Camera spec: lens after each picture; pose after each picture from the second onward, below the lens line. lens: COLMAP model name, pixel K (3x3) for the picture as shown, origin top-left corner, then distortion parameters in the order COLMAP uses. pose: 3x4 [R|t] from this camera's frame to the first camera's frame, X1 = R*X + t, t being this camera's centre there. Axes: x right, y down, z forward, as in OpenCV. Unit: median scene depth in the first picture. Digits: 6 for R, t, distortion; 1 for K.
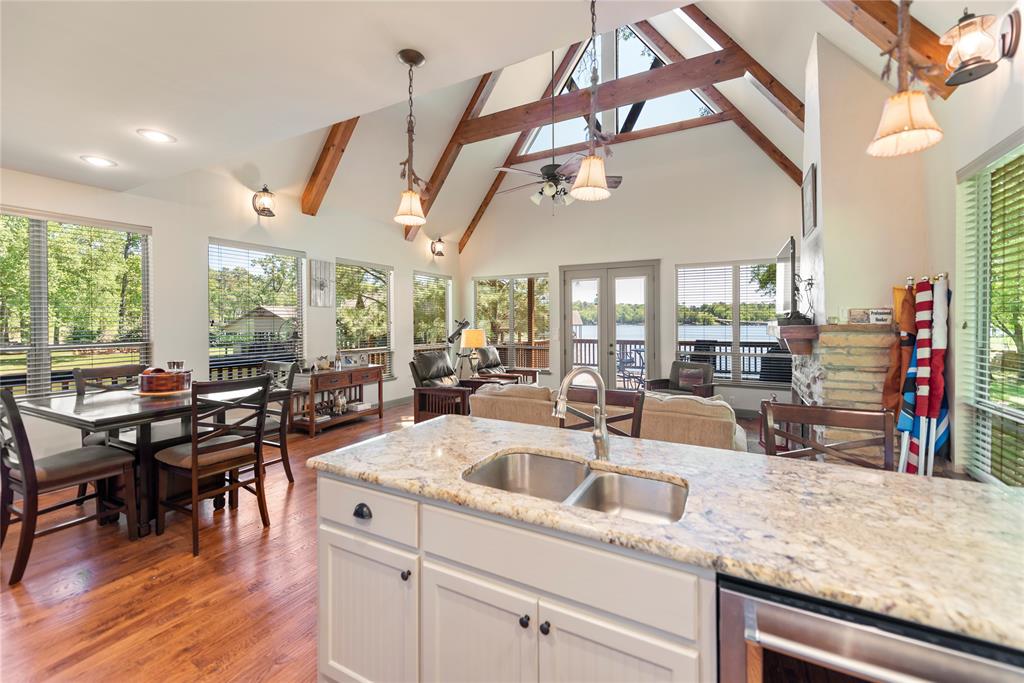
lens RADIAL K [[413.7, 0, 520.0], [0, 413.7, 324.7], [0, 0, 1]] dist [0.015795, -0.003361]
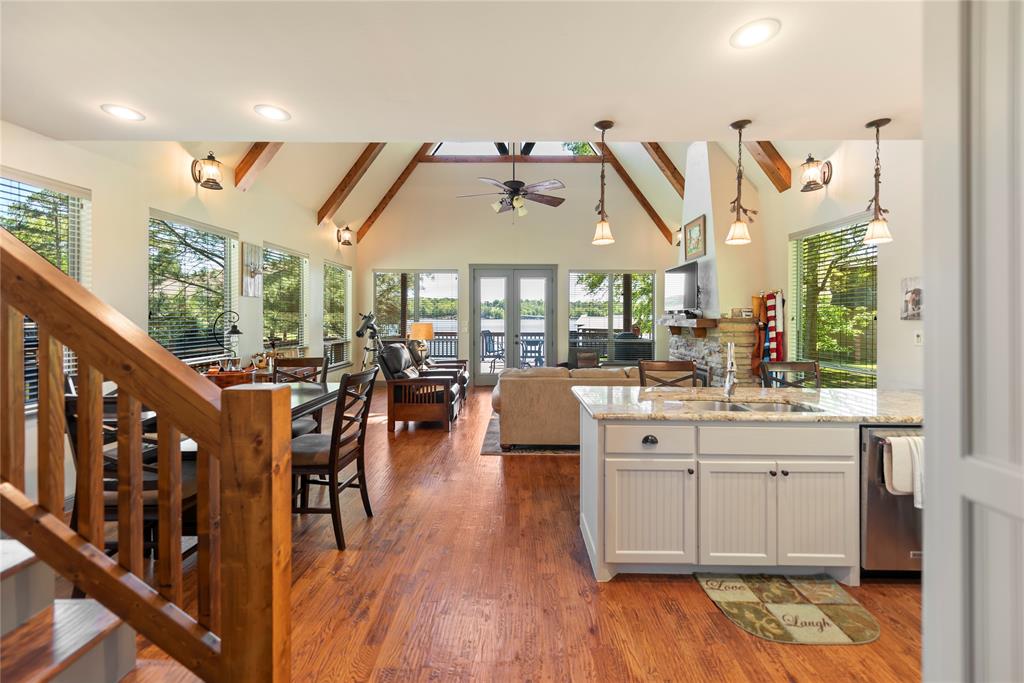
lens RADIAL K [[413.7, 0, 519.5], [0, 413.7, 317.3], [0, 0, 1]] dist [0.015795, -0.003361]
pose [[0.887708, 0.003049, 0.460396, -0.700153], [-0.001557, 0.999992, -0.003621, 0.002997], [-0.460404, 0.002498, 0.887706, -0.057910]]
